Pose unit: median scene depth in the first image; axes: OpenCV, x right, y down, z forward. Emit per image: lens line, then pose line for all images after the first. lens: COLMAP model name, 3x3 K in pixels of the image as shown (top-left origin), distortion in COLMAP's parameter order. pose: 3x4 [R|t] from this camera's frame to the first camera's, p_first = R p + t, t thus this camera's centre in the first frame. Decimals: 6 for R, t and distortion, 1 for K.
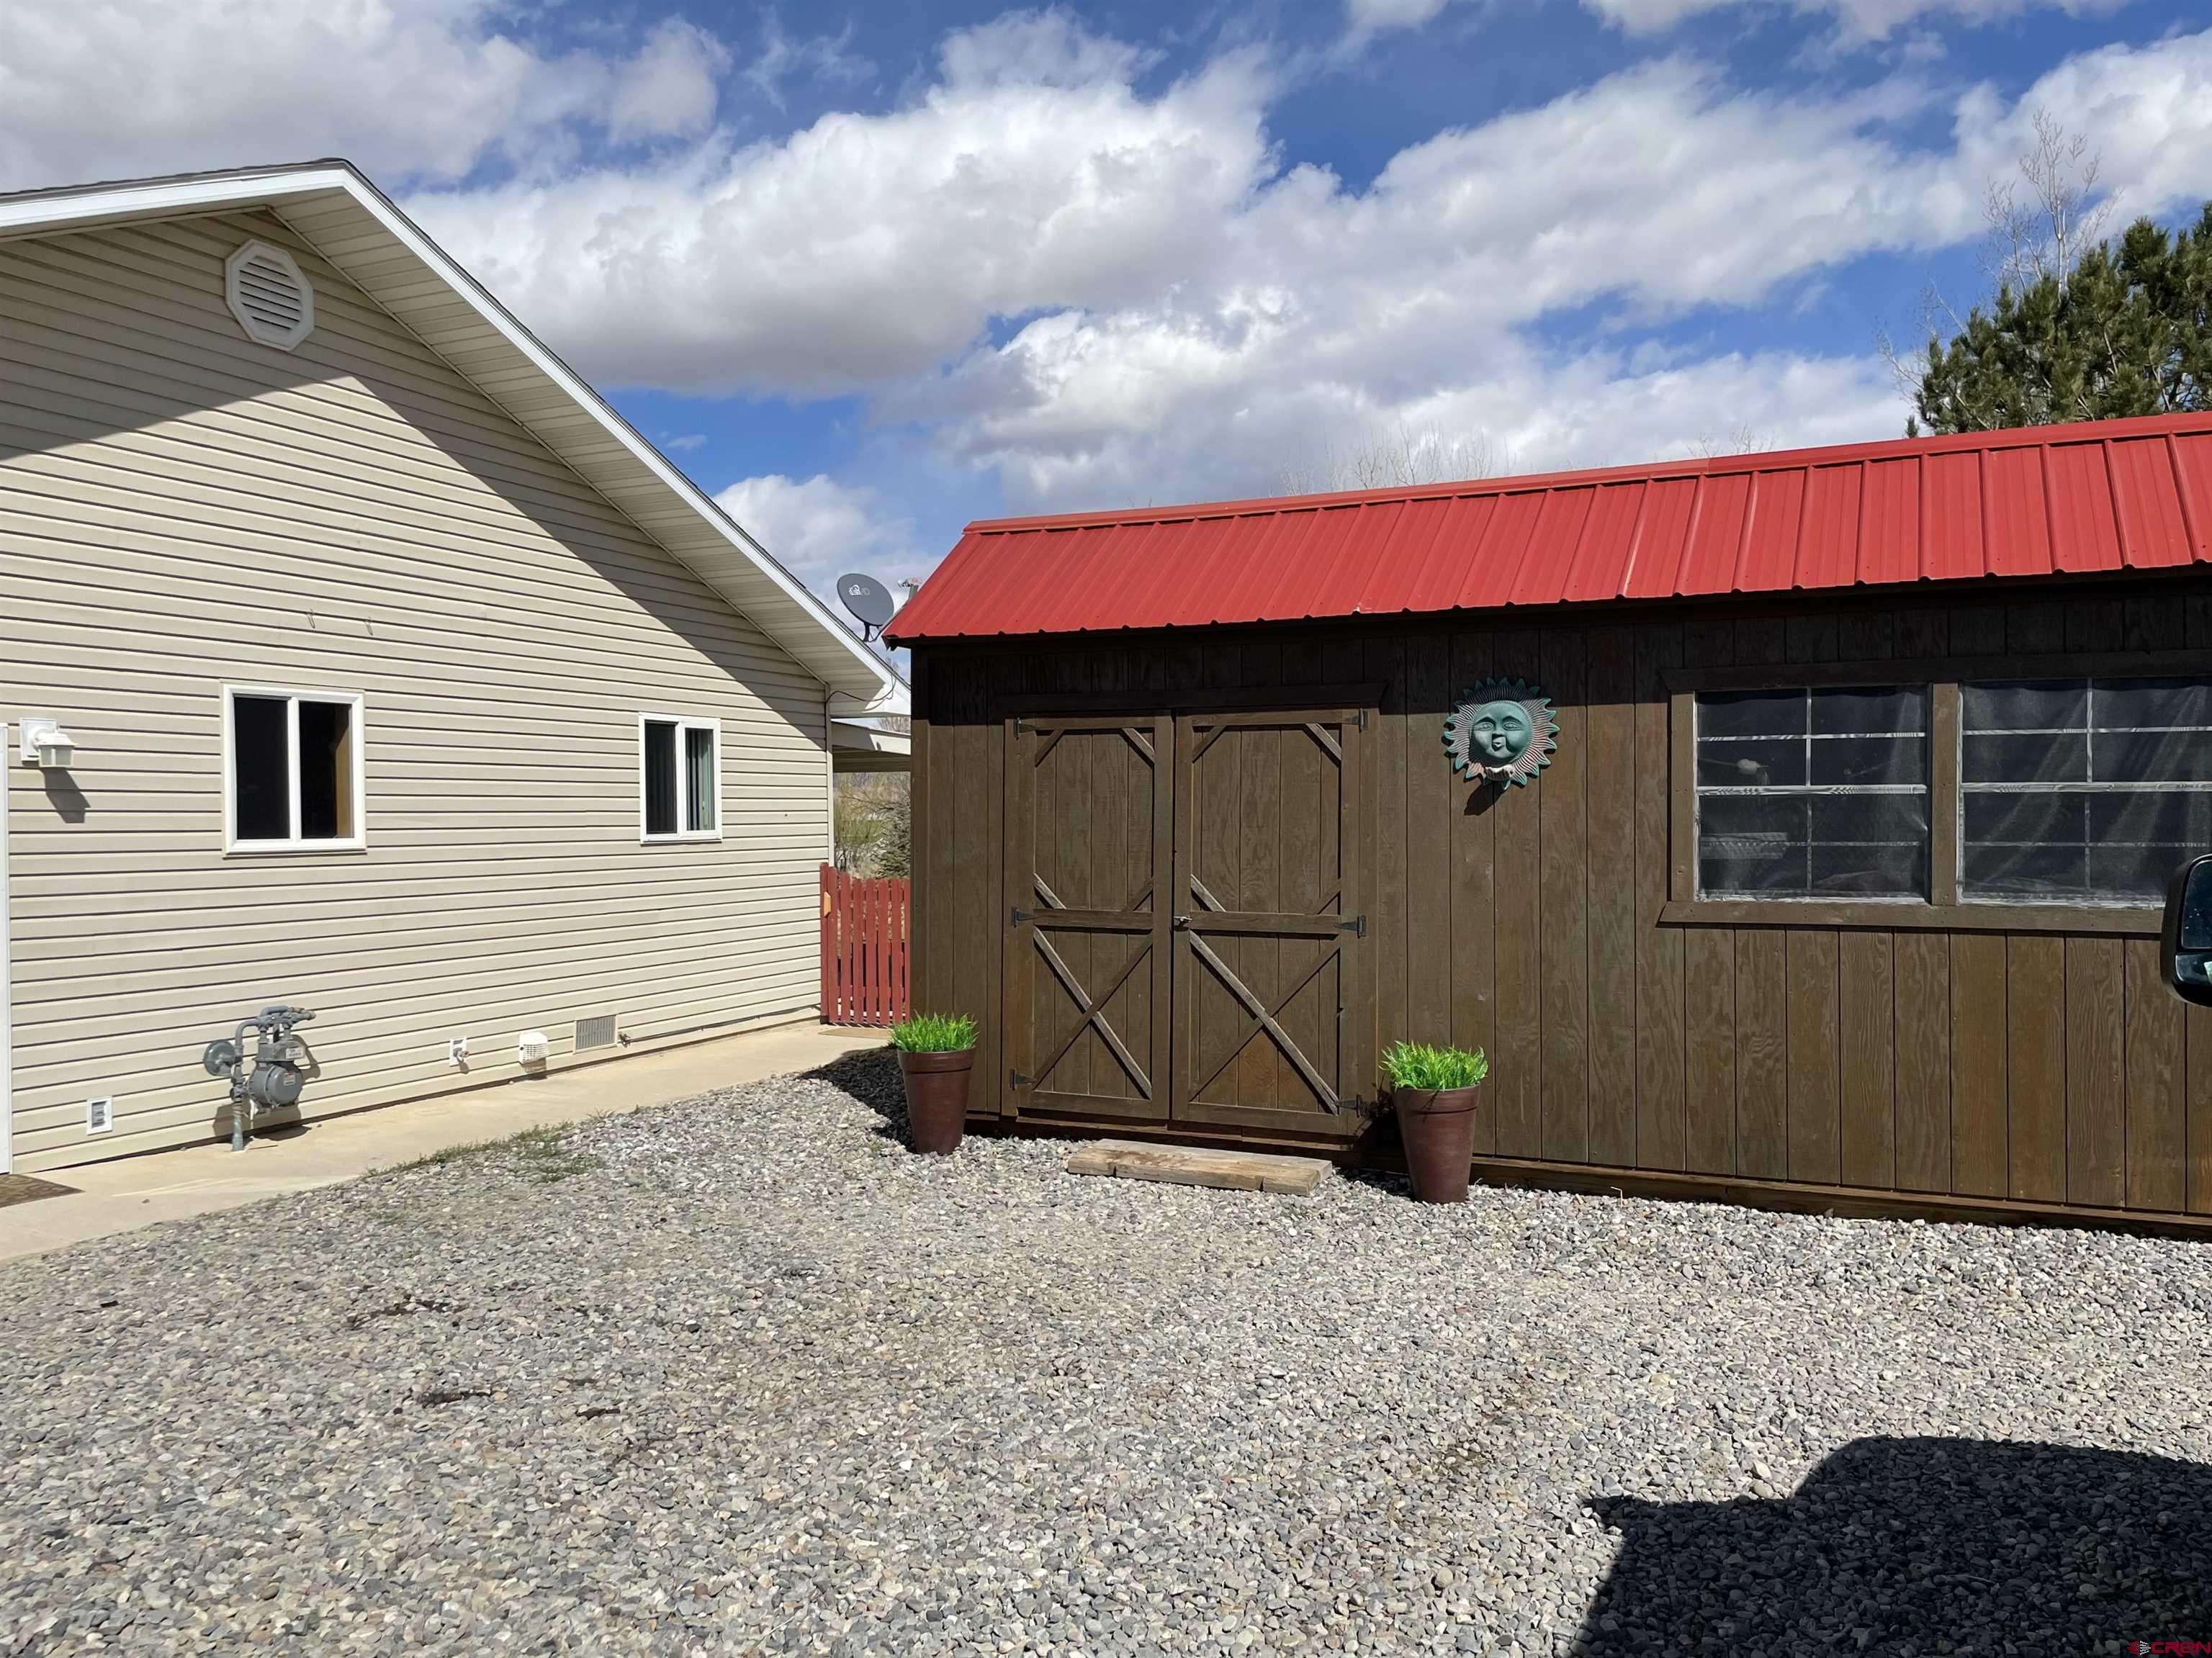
lens RADIAL K [[1642.2, 0, 1091.7], [0, 1642.2, 837.0], [0, 0, 1]] dist [0.105391, -0.122903]
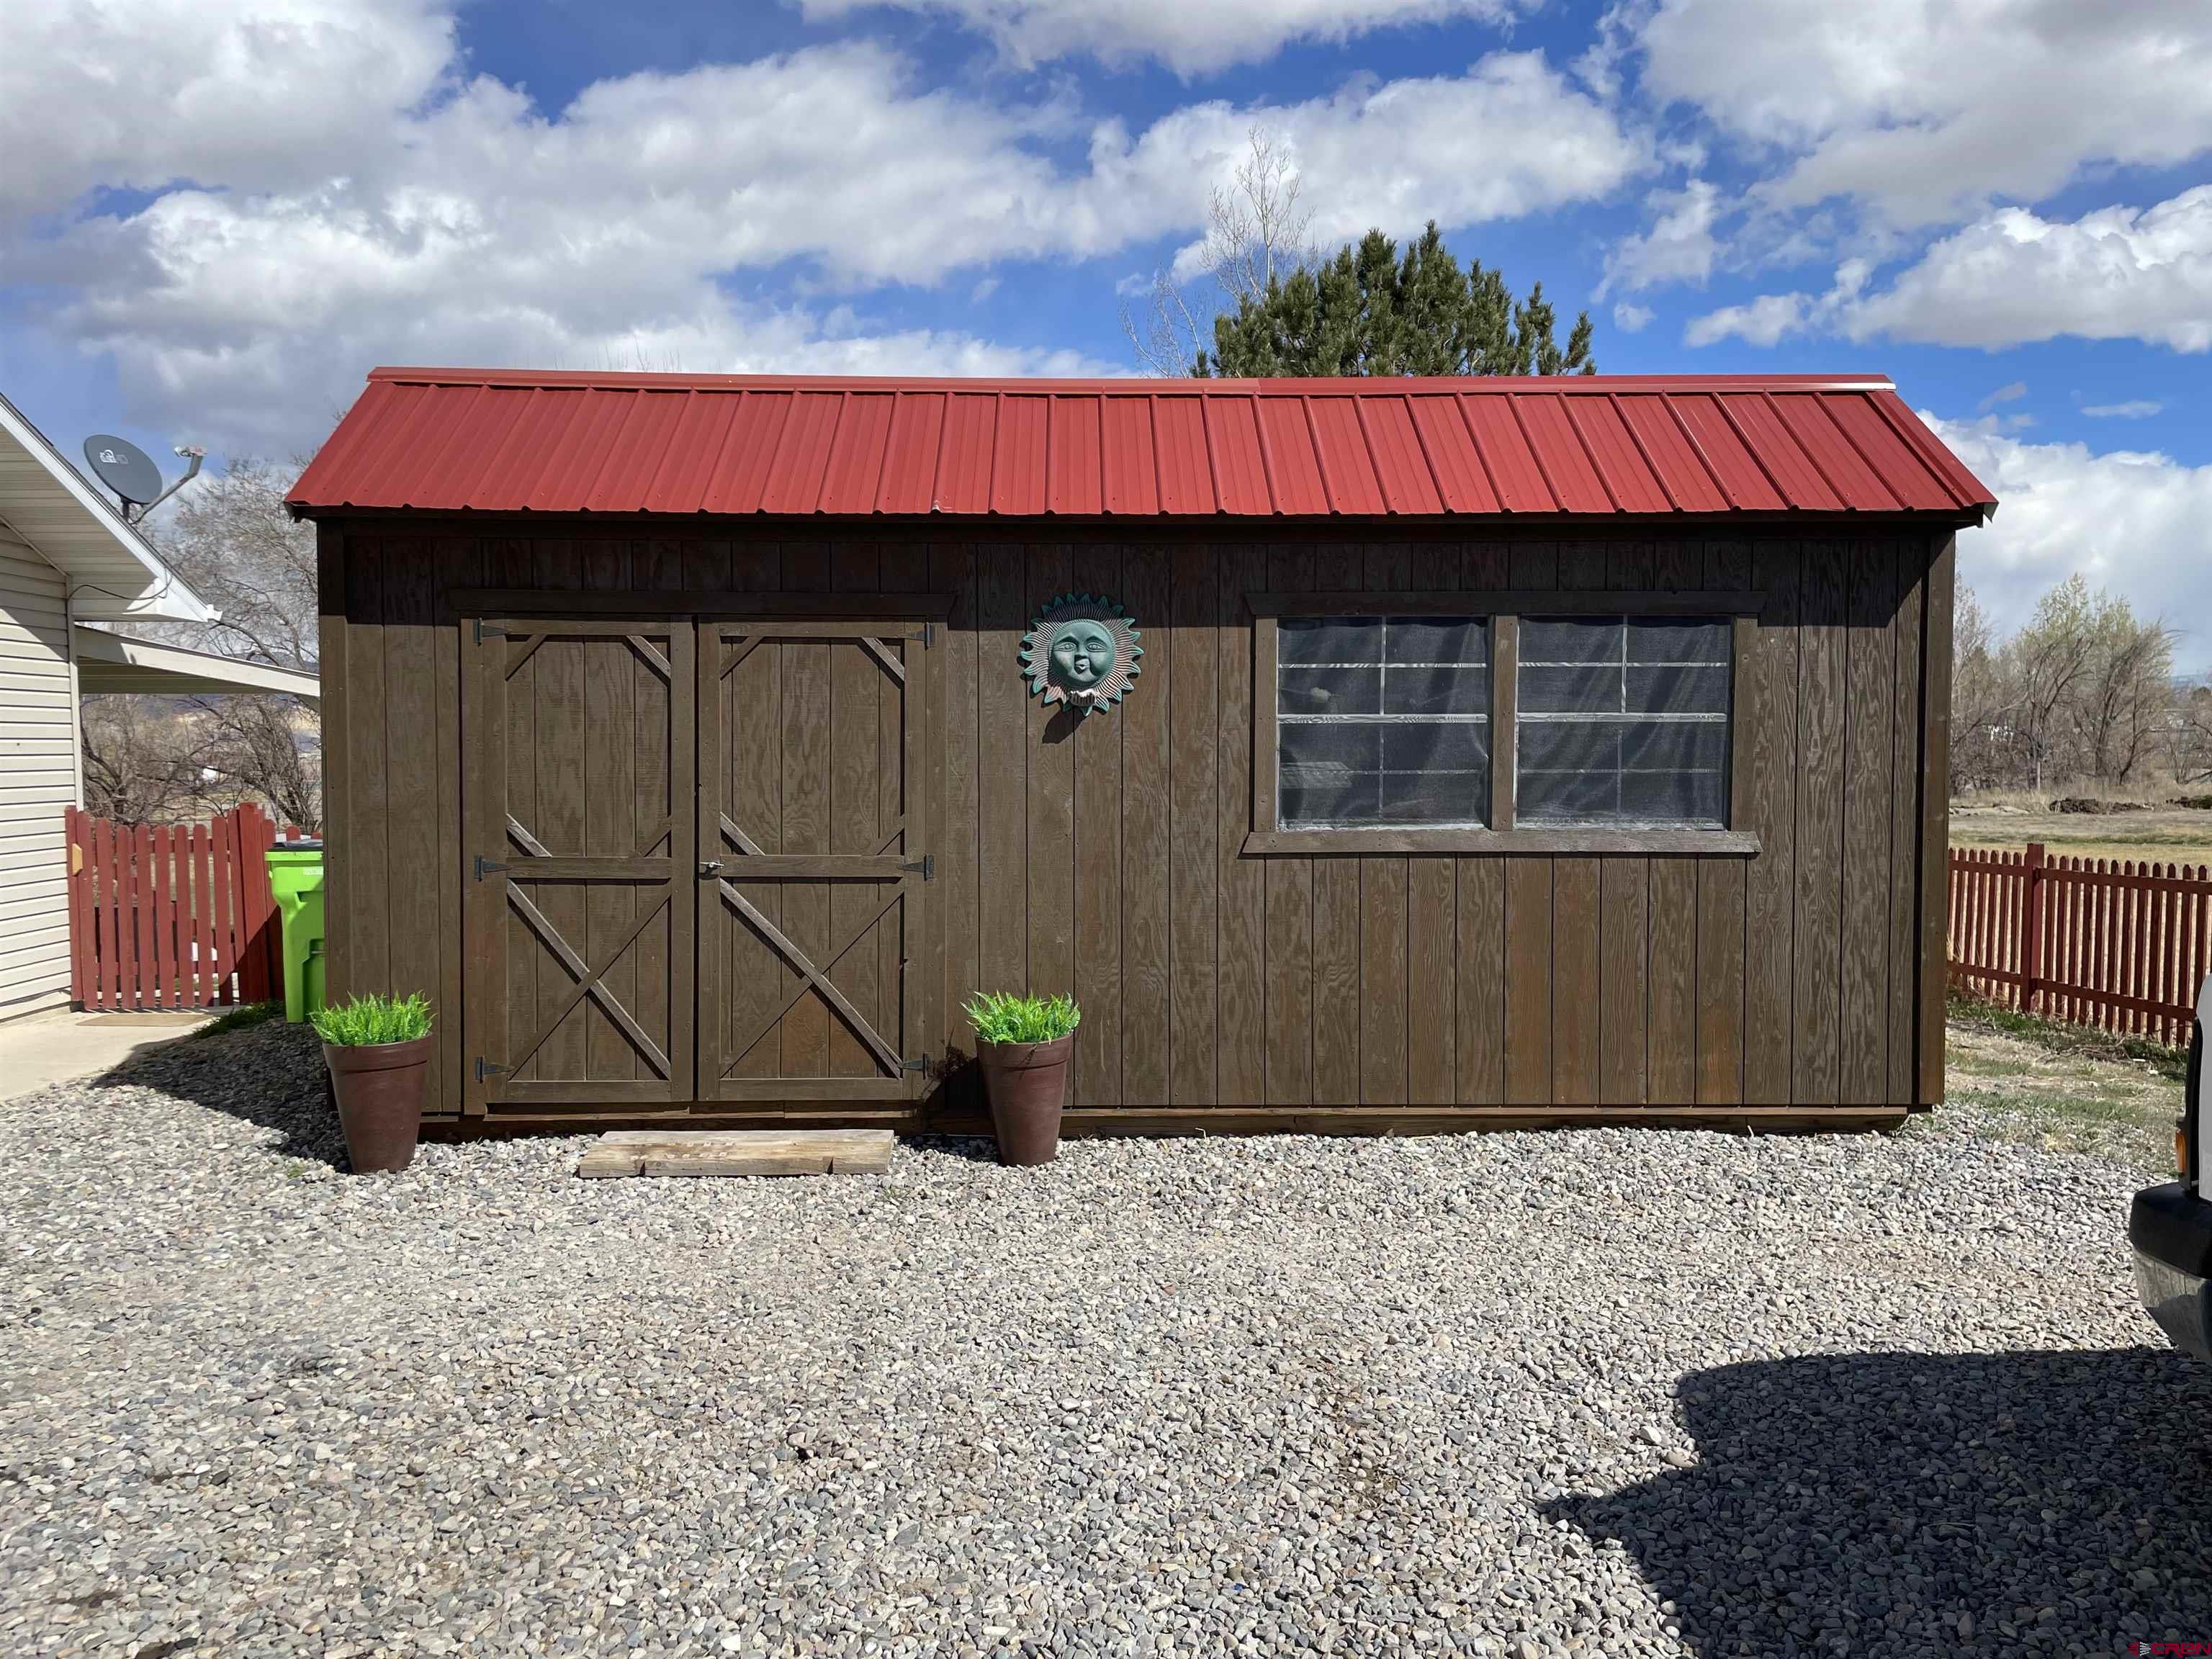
lens RADIAL K [[1642.3, 0, 1091.7], [0, 1642.3, 837.5], [0, 0, 1]] dist [0.105391, -0.122903]
pose [[0.902428, -0.019547, 0.430397, -0.148661], [0.003619, 0.999279, 0.037795, 0.004916], [-0.430826, -0.032549, 0.901848, 0.164927]]
